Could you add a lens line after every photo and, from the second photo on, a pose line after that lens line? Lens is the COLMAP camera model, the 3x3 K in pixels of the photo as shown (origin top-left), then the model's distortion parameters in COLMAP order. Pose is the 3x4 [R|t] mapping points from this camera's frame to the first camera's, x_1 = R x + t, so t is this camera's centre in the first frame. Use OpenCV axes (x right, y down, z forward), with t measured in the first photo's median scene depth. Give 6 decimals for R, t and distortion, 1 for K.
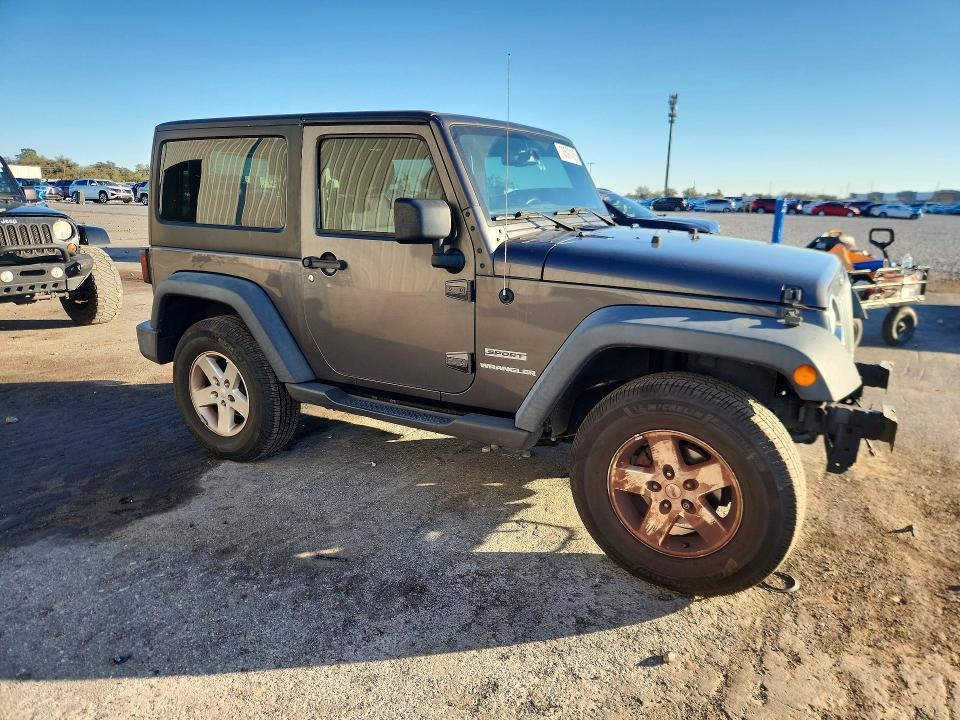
lens RADIAL K [[653.0, 0, 480.0], [0, 653.0, 360.0], [0, 0, 1]] dist [0.062578, -0.049728]
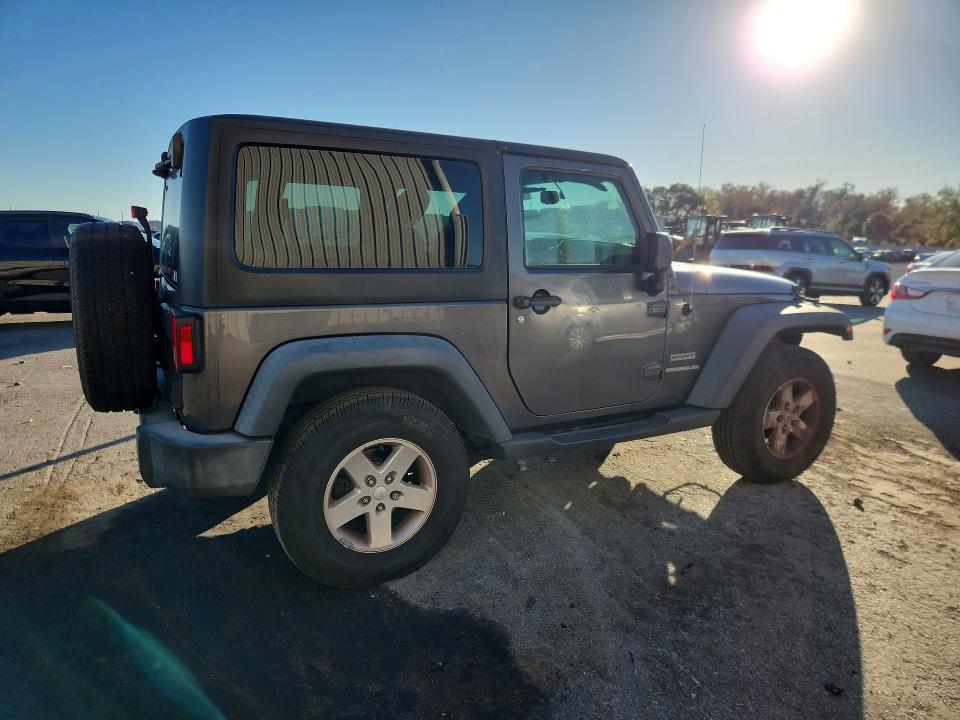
lens RADIAL K [[671.0, 0, 480.0], [0, 671.0, 360.0], [0, 0, 1]] dist [0.024755, -0.002230]
pose [[0.516548, -0.168736, 0.839468, -1.283179], [0.191125, 0.978377, 0.079053, -0.184265], [-0.834656, 0.119609, 0.537628, 0.662410]]
